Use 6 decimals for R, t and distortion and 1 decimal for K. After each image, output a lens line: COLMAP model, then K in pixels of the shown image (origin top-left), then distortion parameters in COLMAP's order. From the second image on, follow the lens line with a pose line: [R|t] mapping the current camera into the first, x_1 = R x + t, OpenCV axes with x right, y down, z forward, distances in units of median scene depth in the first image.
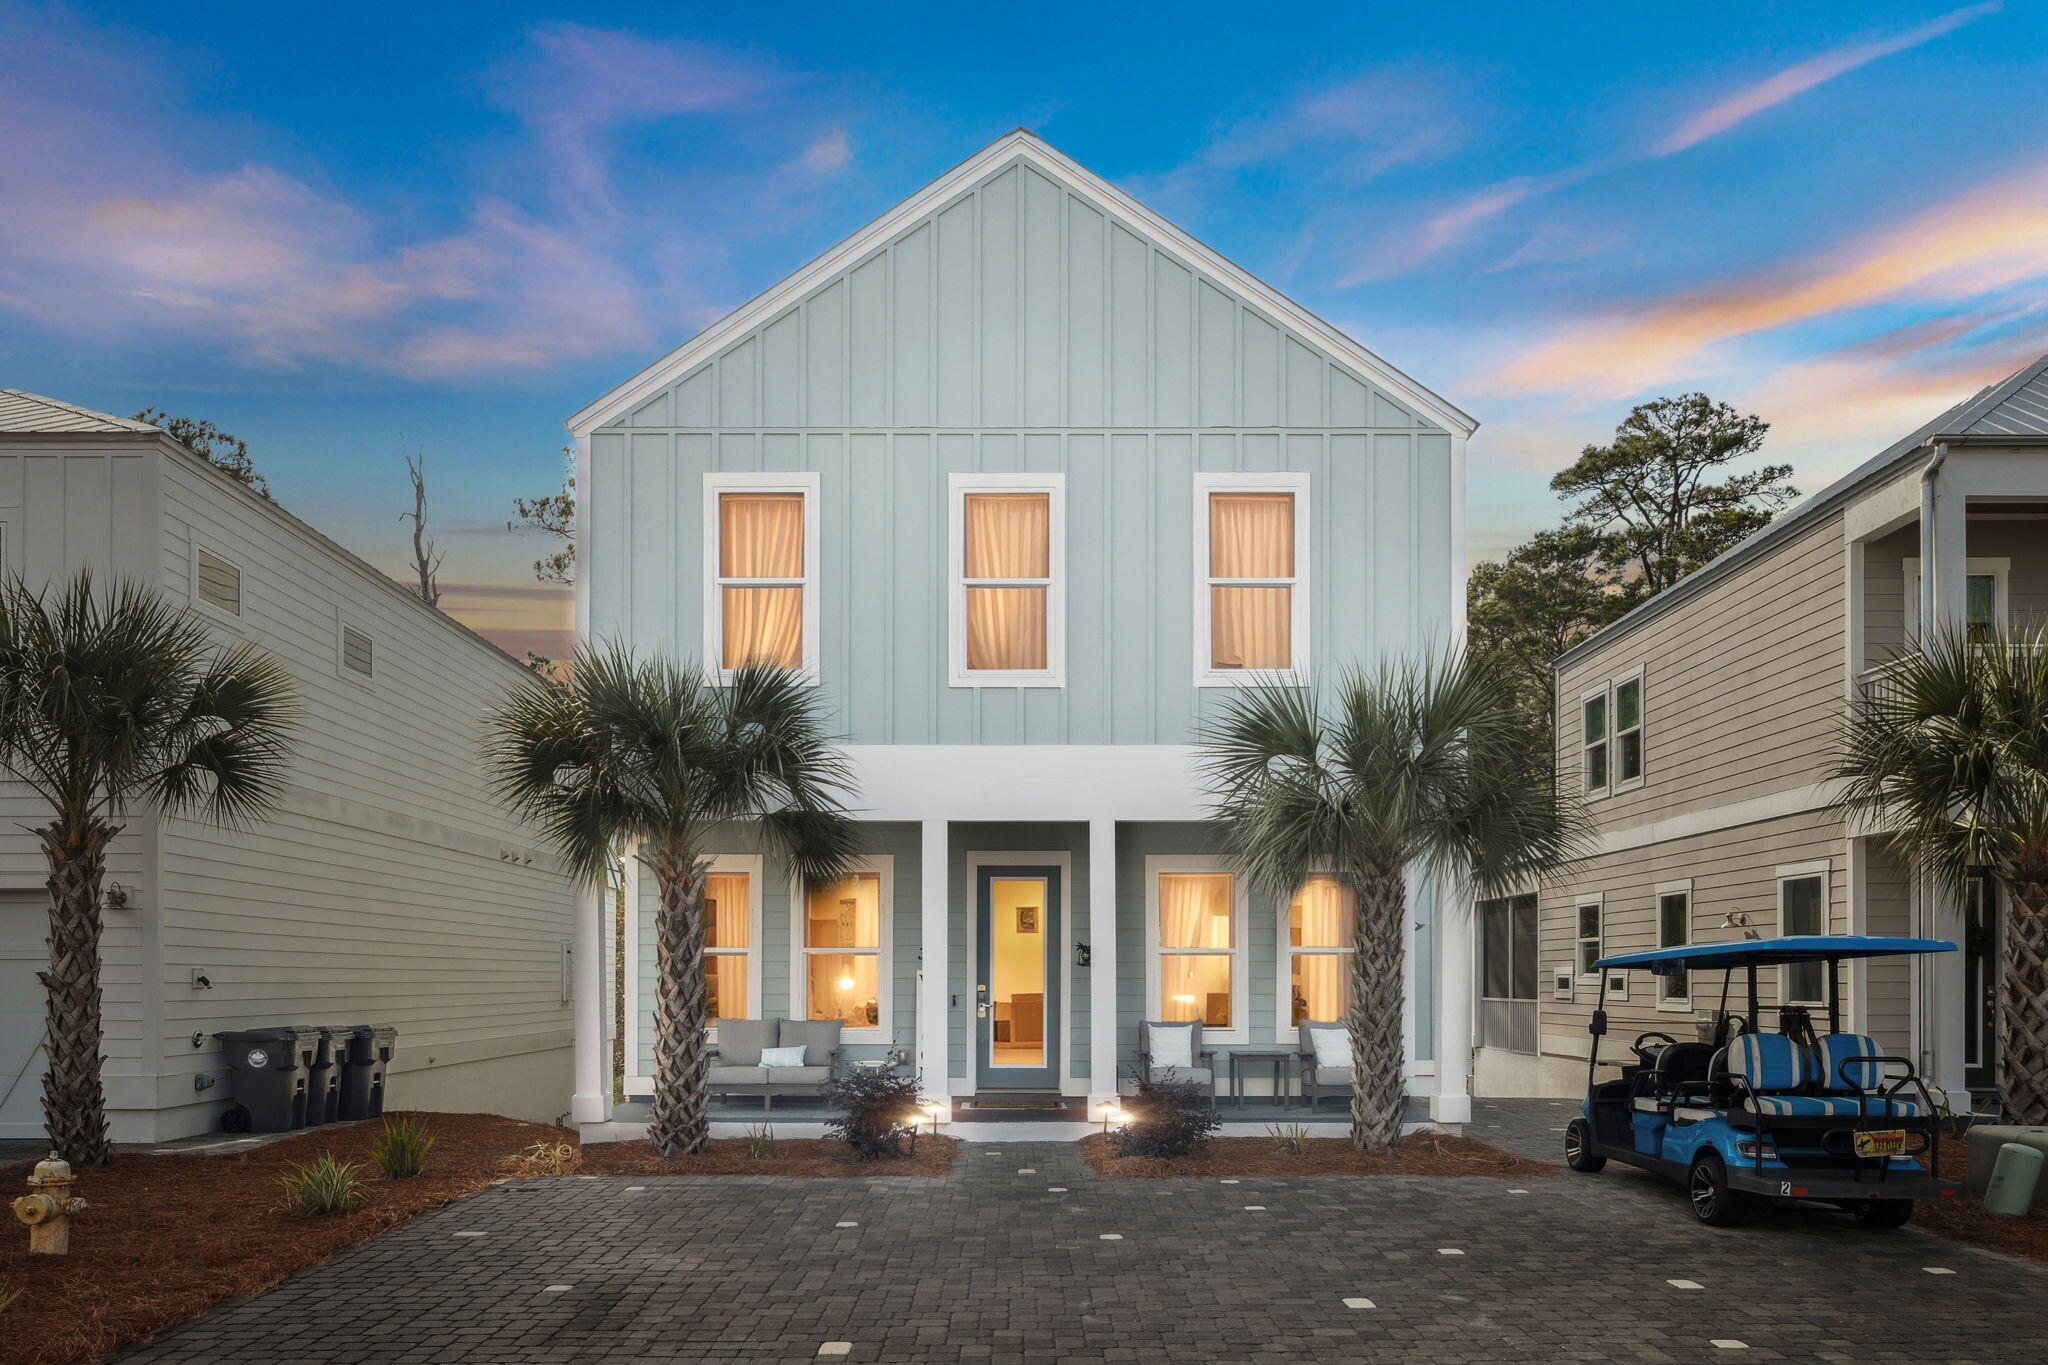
lens RADIAL K [[1433.9, 0, 1024.0], [0, 1433.9, 682.5], [0, 0, 1]] dist [0.003897, -0.001786]
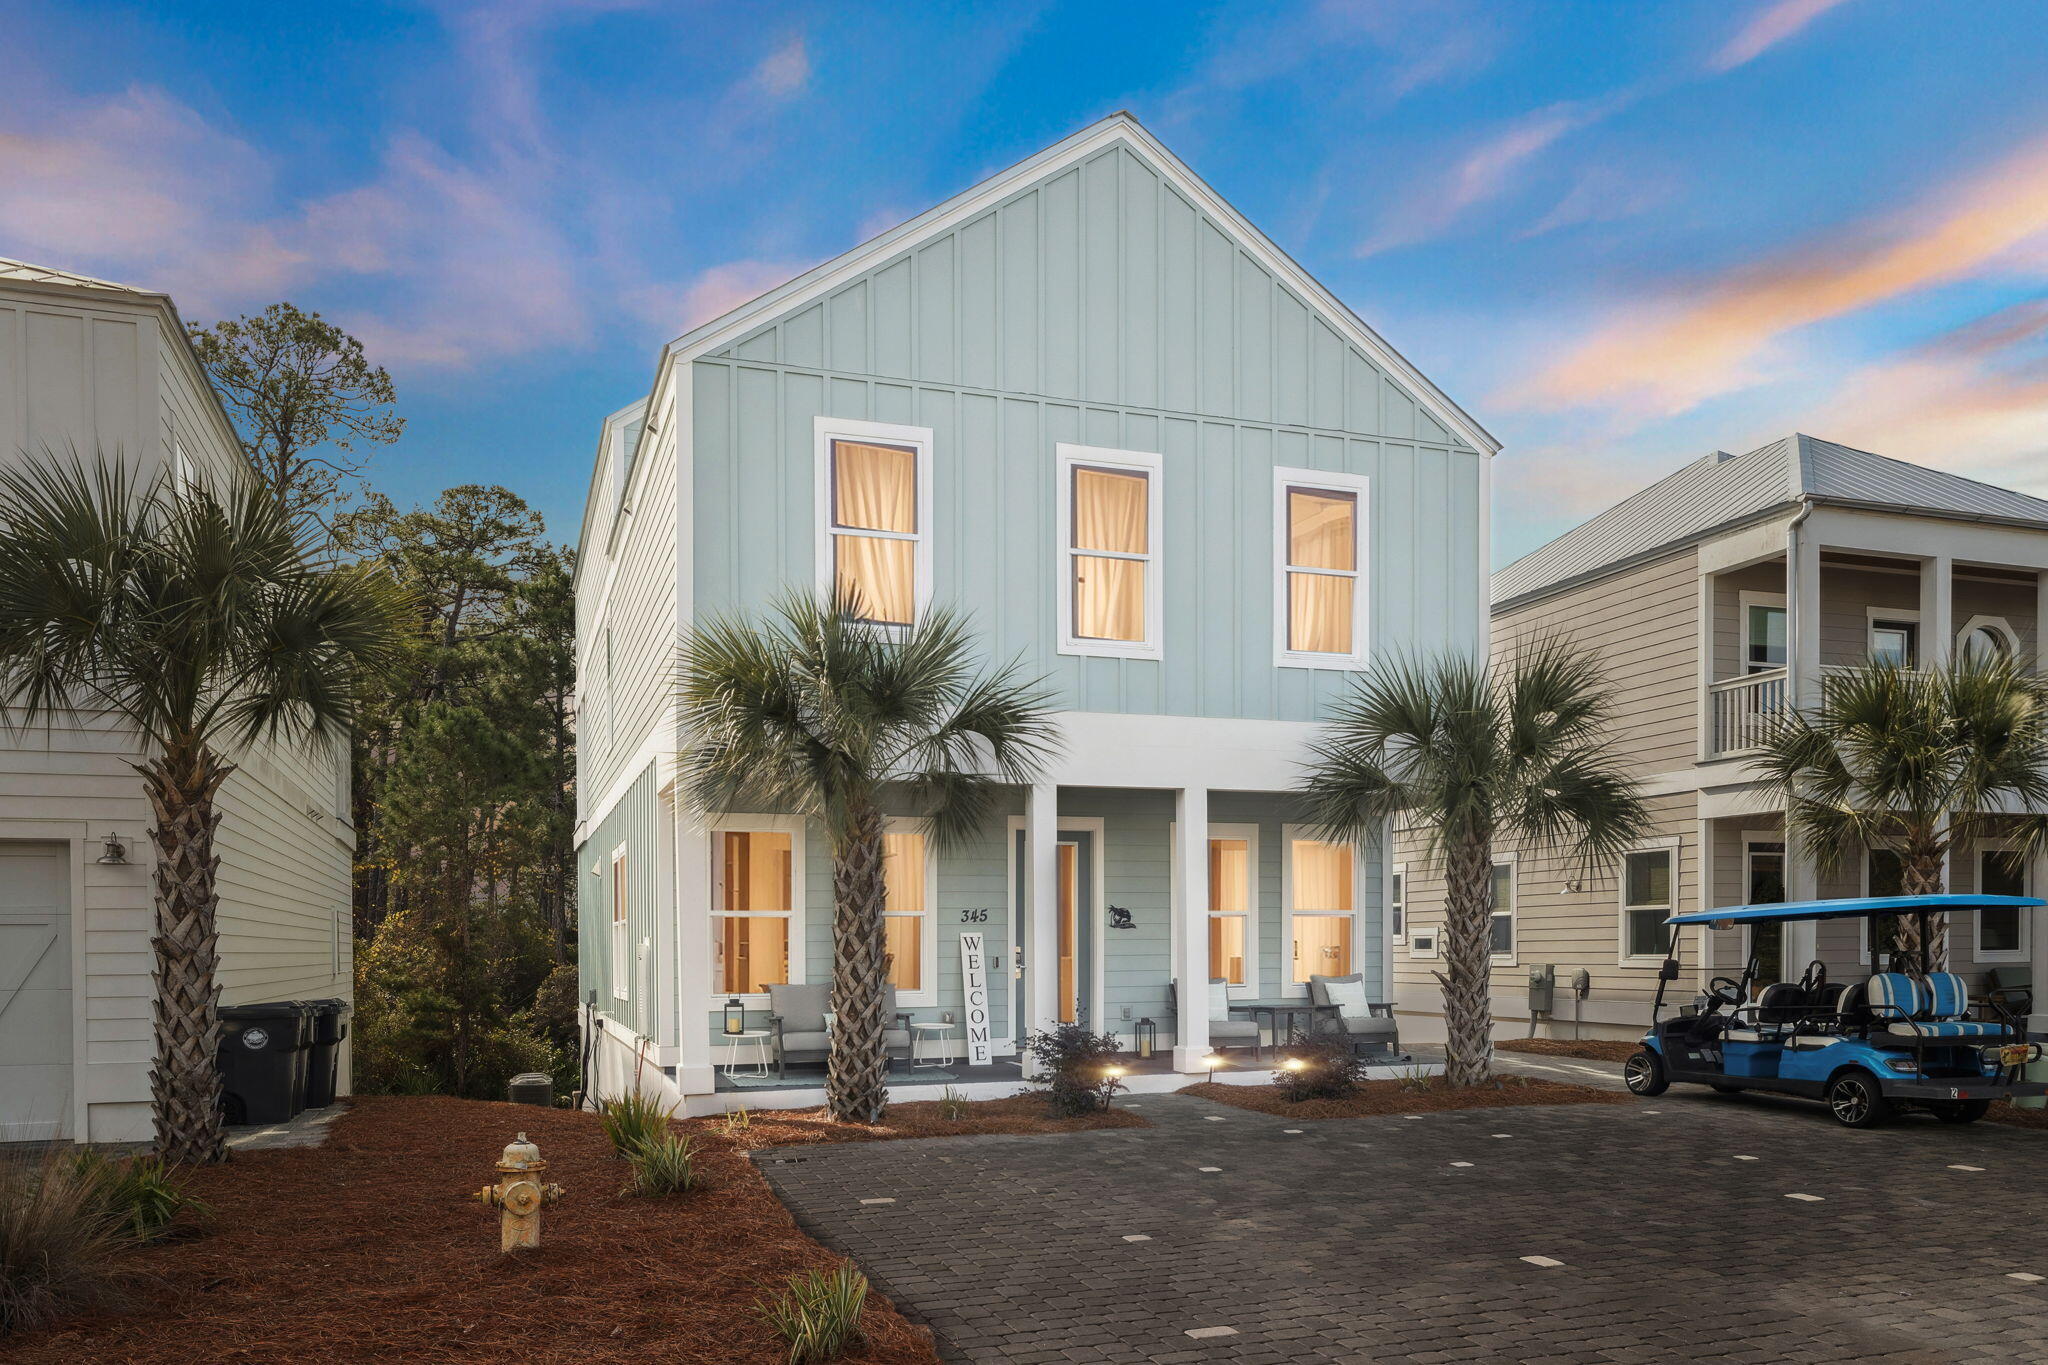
lens RADIAL K [[1433.9, 0, 1024.0], [0, 1433.9, 682.5], [0, 0, 1]] dist [0.003897, -0.001786]
pose [[0.946534, 0.049084, 0.318849, -0.420467], [-0.055246, 0.998420, 0.010305, 0.015037], [-0.317839, -0.027369, 0.947750, 0.045595]]
